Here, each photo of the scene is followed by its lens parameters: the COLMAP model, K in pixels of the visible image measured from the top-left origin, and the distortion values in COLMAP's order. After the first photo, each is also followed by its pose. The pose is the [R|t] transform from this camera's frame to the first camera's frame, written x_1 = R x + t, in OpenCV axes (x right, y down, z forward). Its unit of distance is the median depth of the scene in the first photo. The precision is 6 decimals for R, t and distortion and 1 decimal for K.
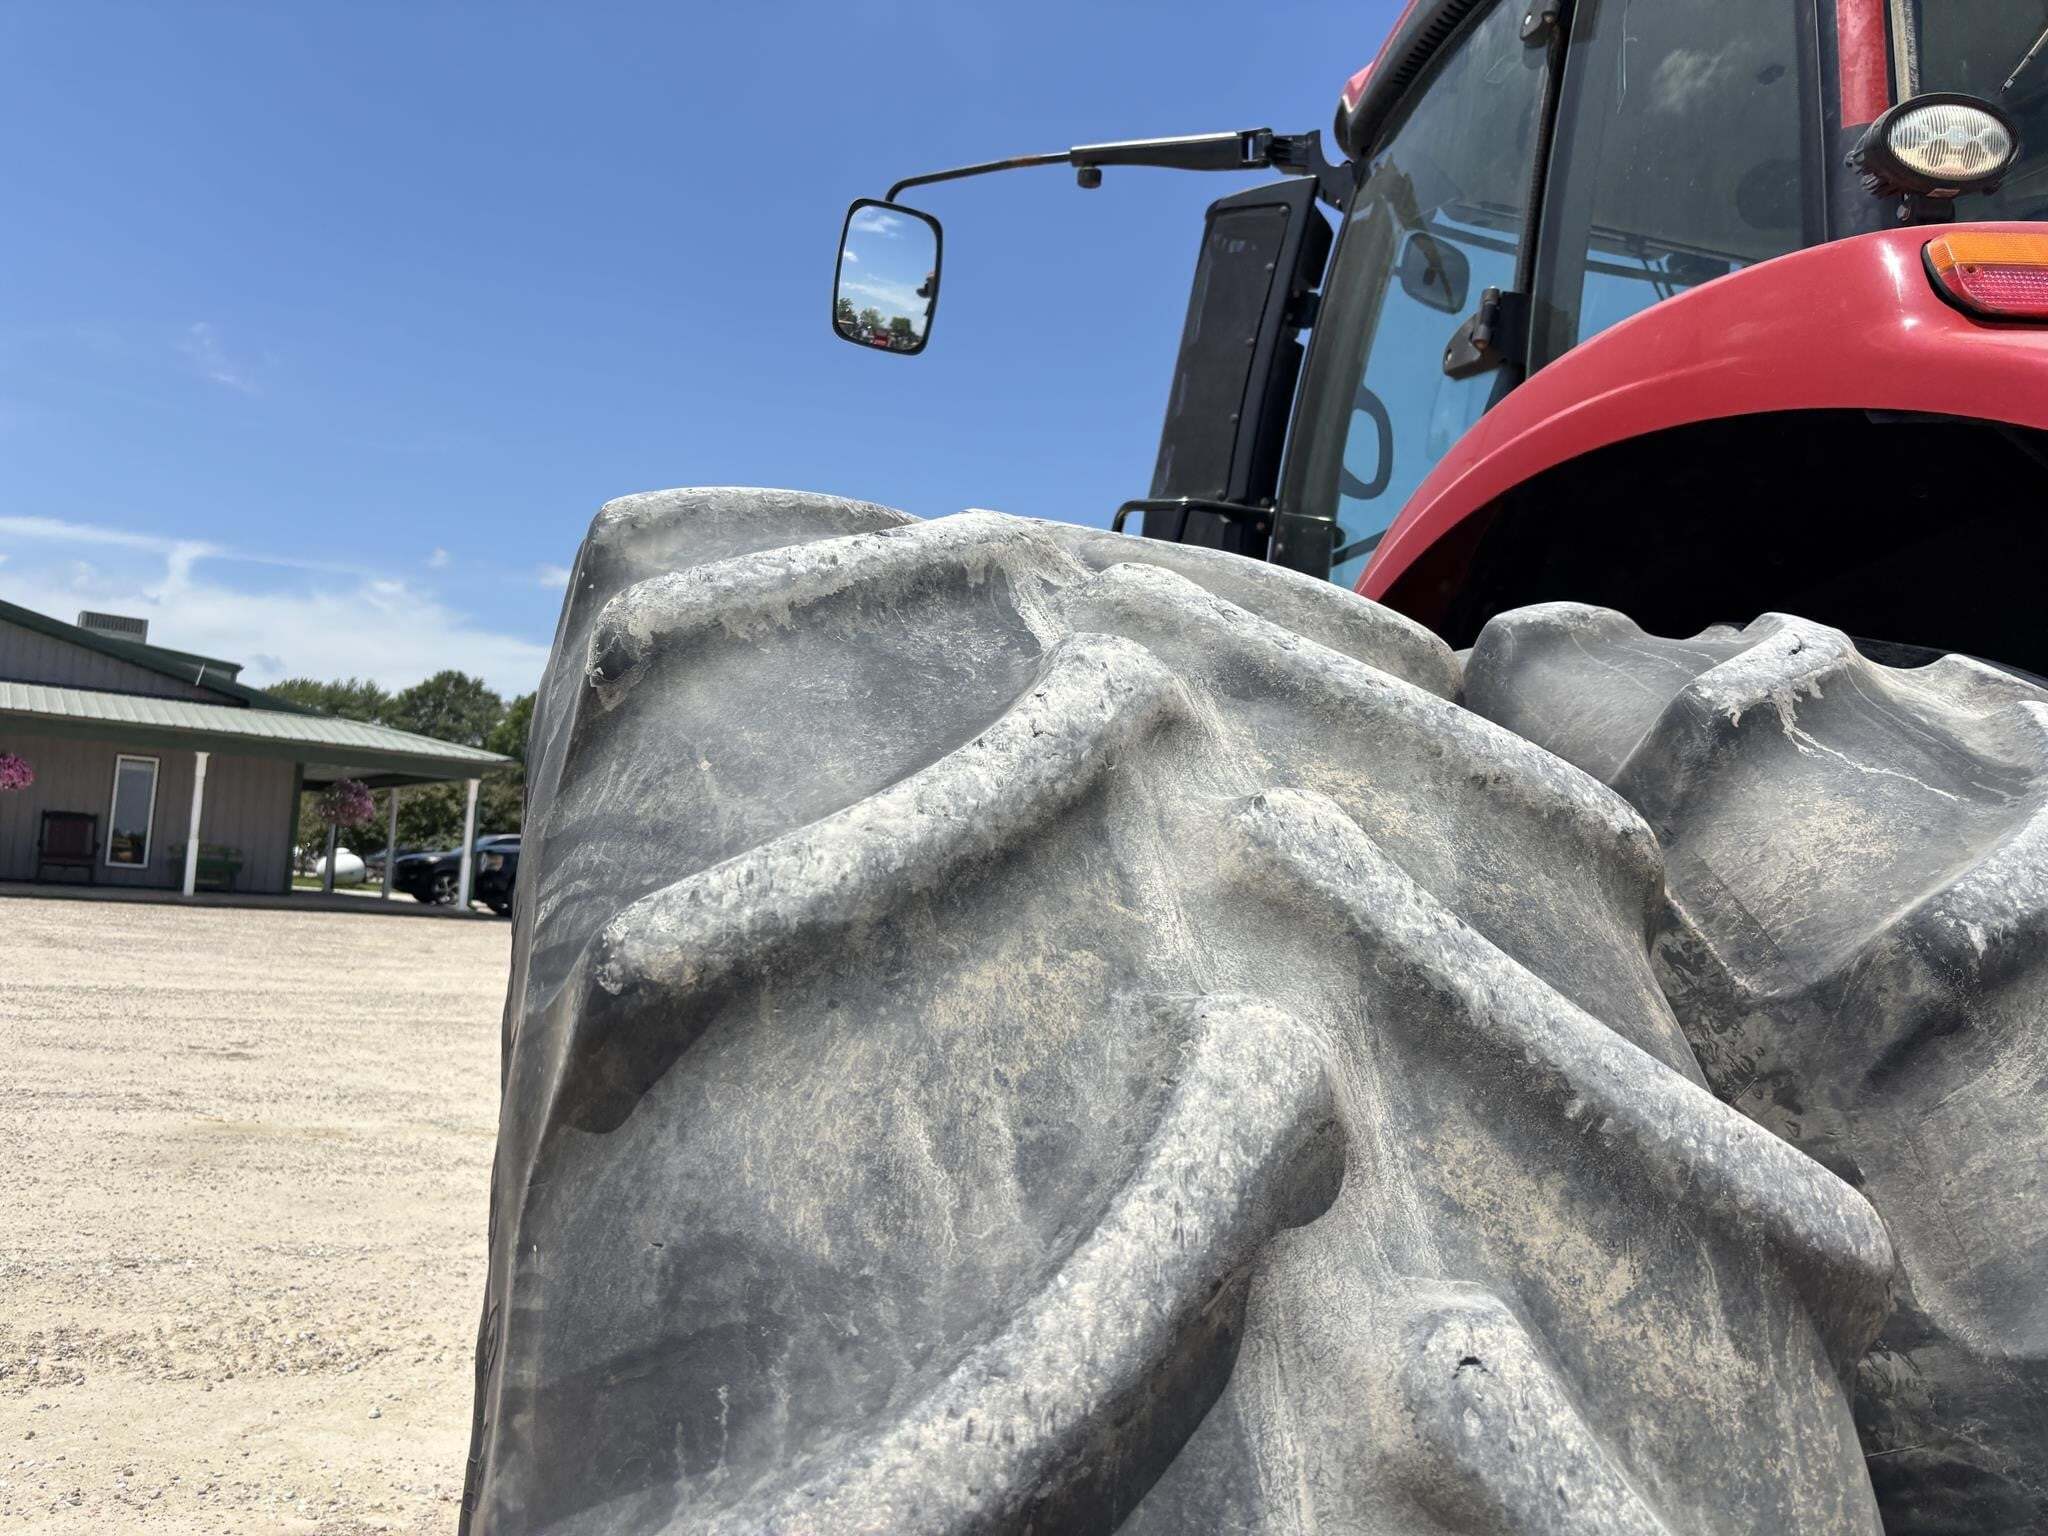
lens RADIAL K [[1559.2, 0, 1032.0], [0, 1559.2, 766.1], [0, 0, 1]] dist [0.062777, -0.090978]
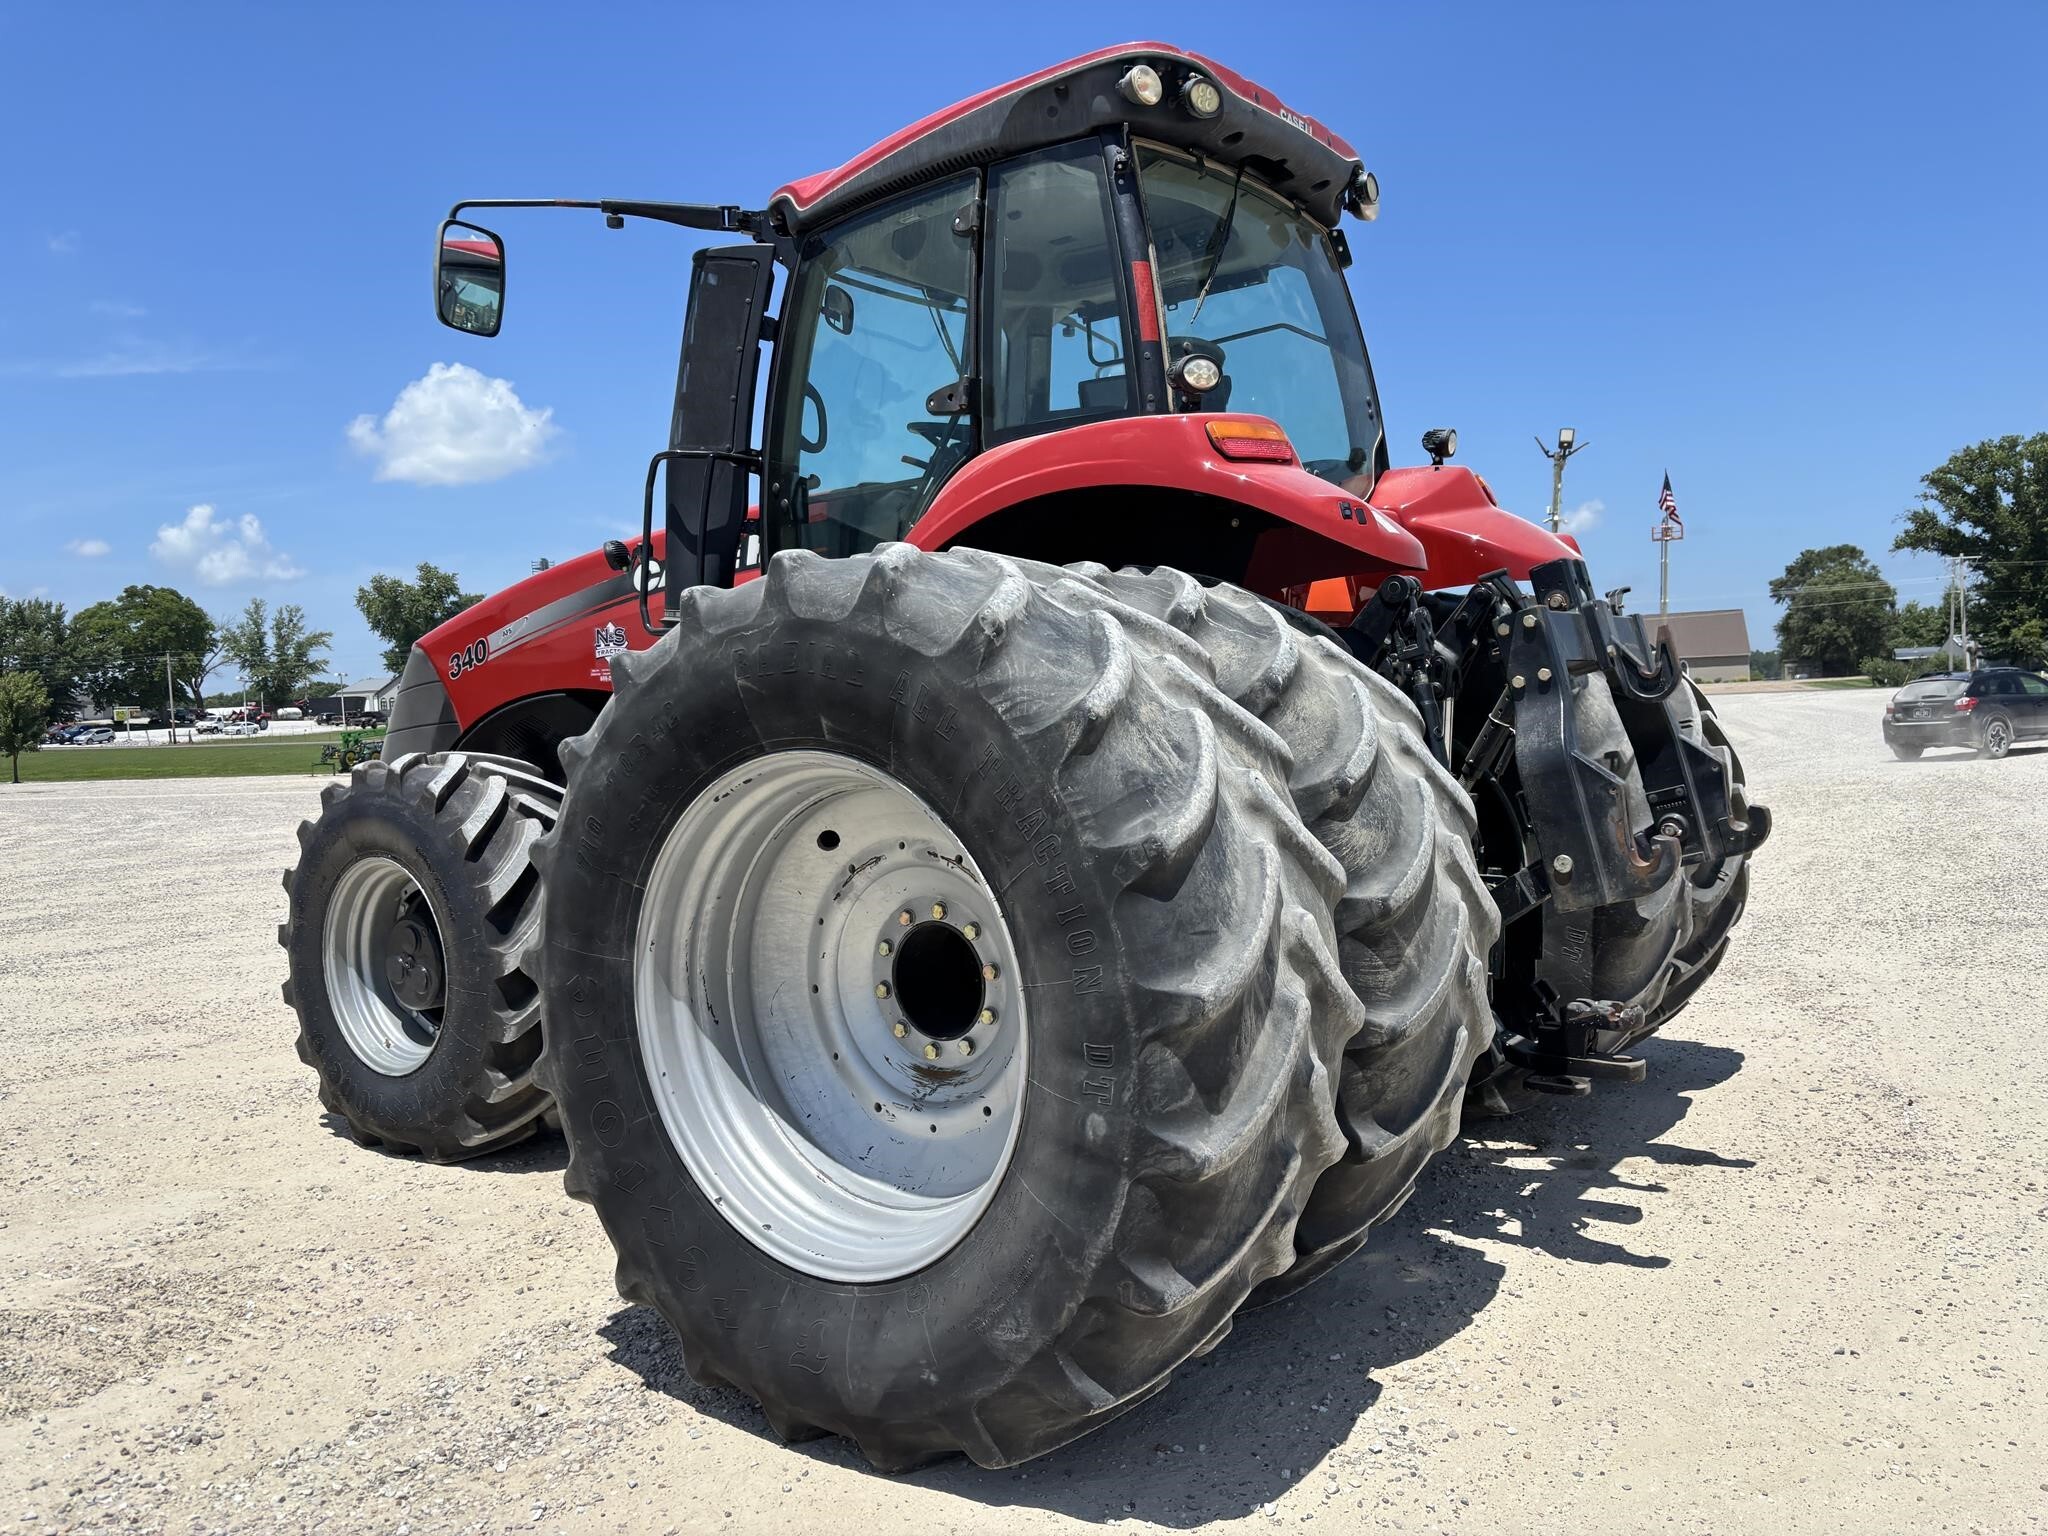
lens RADIAL K [[1552.3, 0, 1047.5], [0, 1552.3, 770.0], [0, 0, 1]] dist [0.032506, -0.037957]
pose [[0.800821, -0.118260, 0.587111, -0.492136], [0.042784, 0.989103, 0.140875, -0.053422], [-0.597373, -0.087697, 0.797154, -0.385455]]
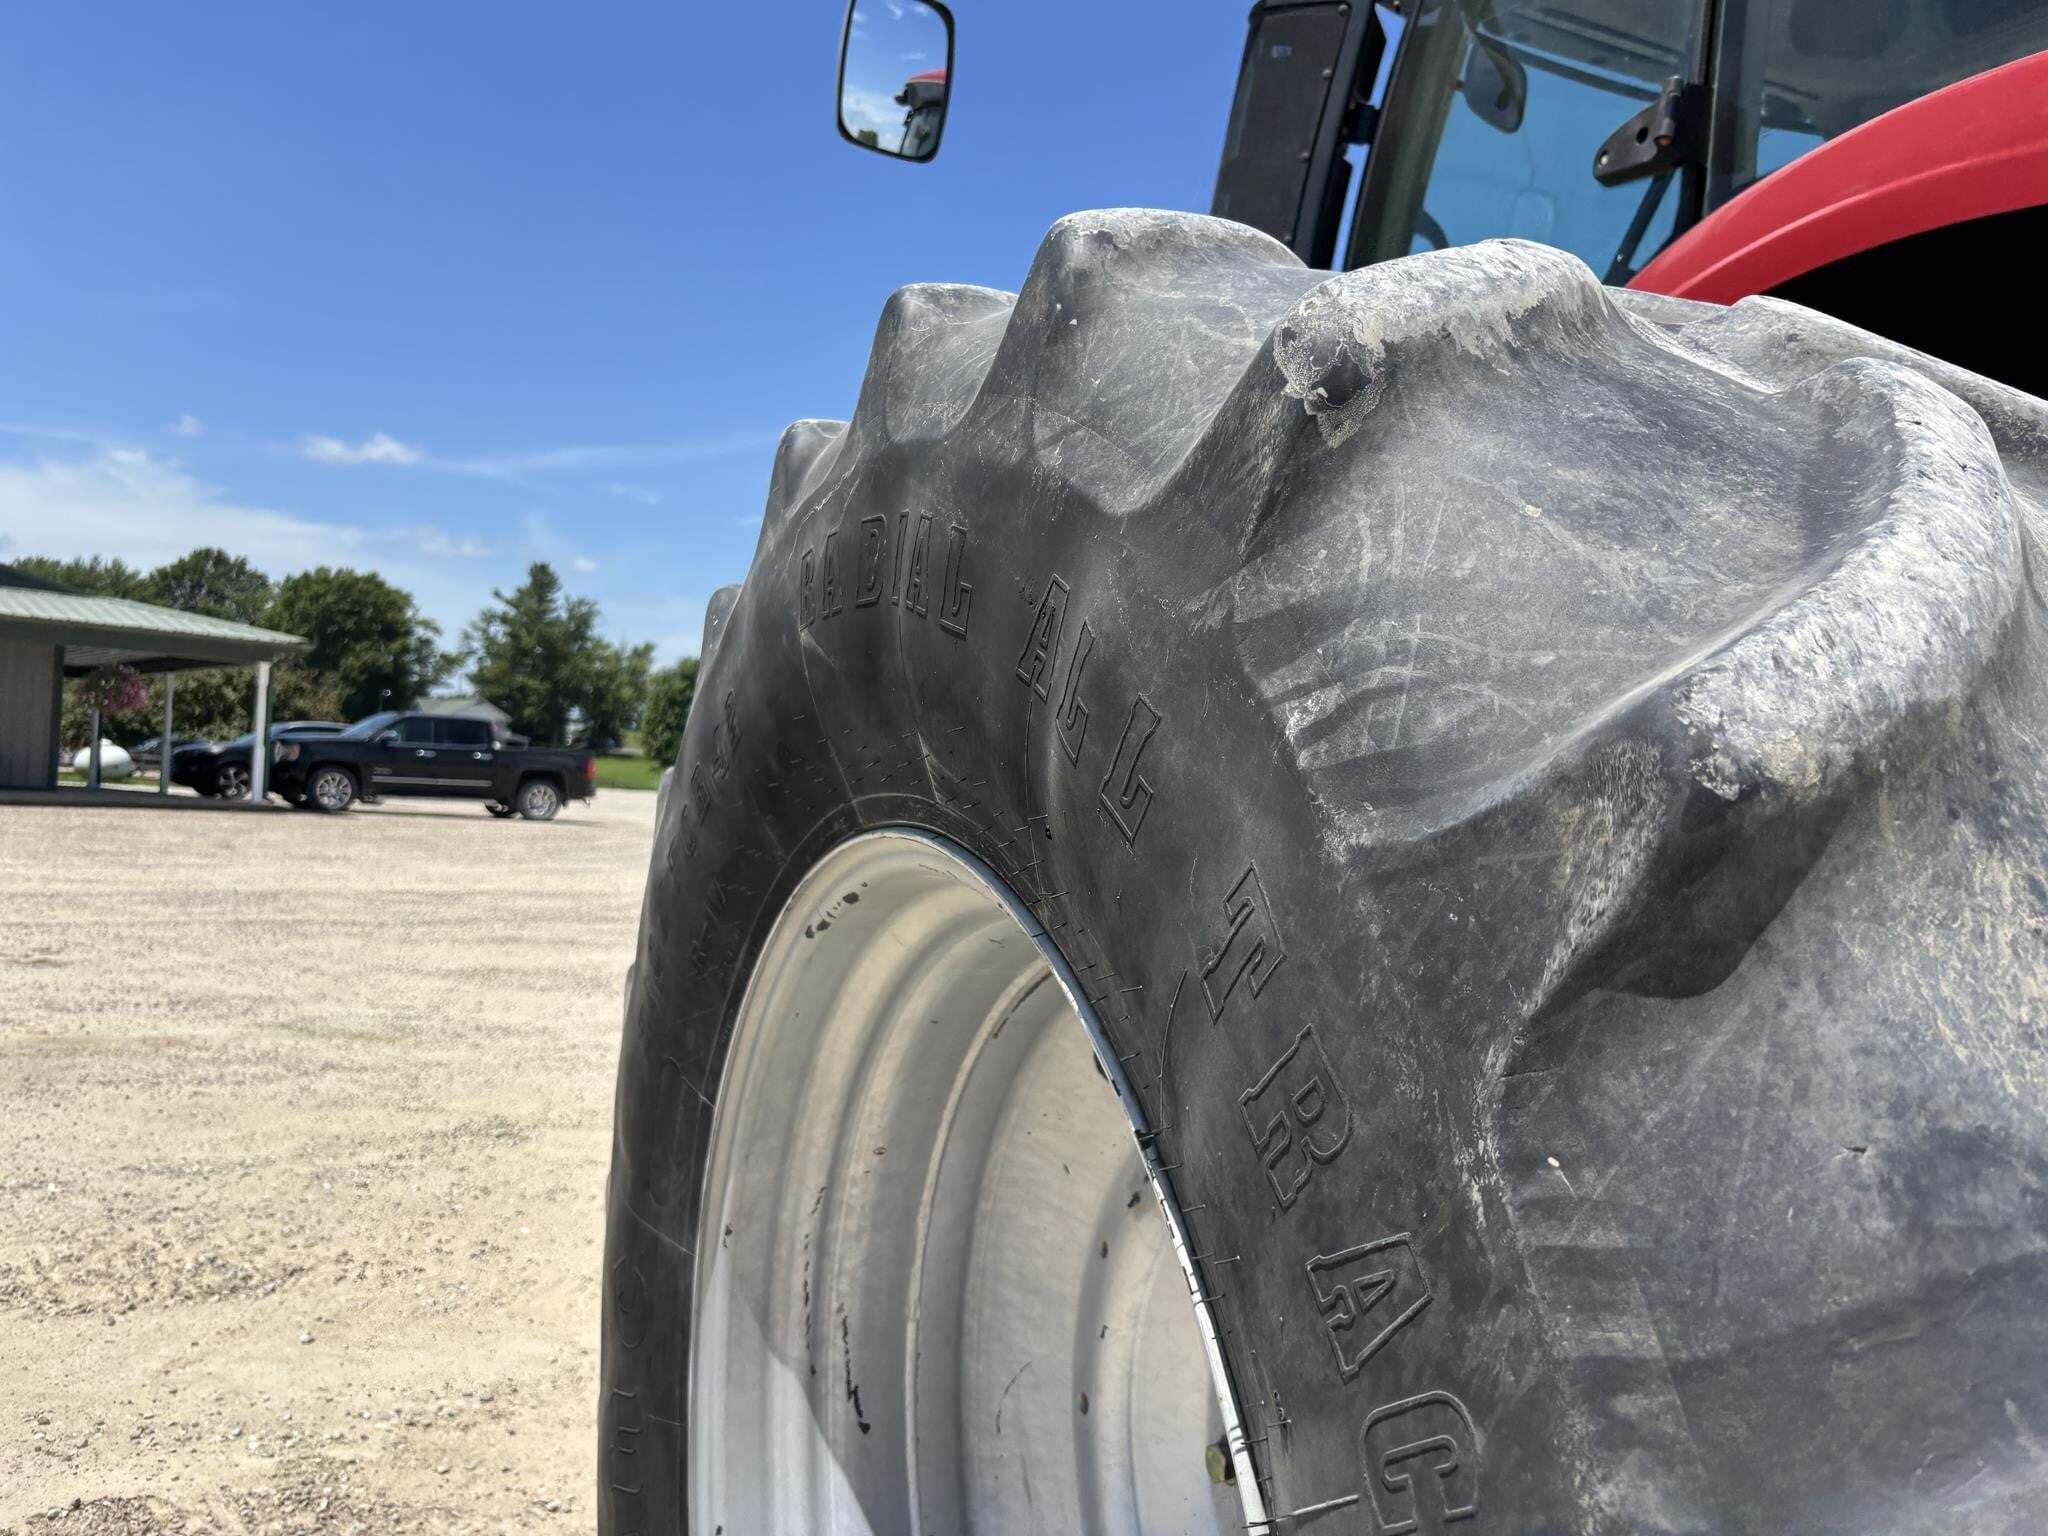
lens RADIAL K [[1571.8, 0, 1049.7], [0, 1571.8, 769.5], [0, 0, 1]] dist [0.057664, -0.082264]
pose [[0.991408, -0.016559, 0.129750, -0.117809], [0.006551, 0.996996, 0.077180, 0.013674], [-0.130639, -0.075667, 0.988538, 0.062335]]
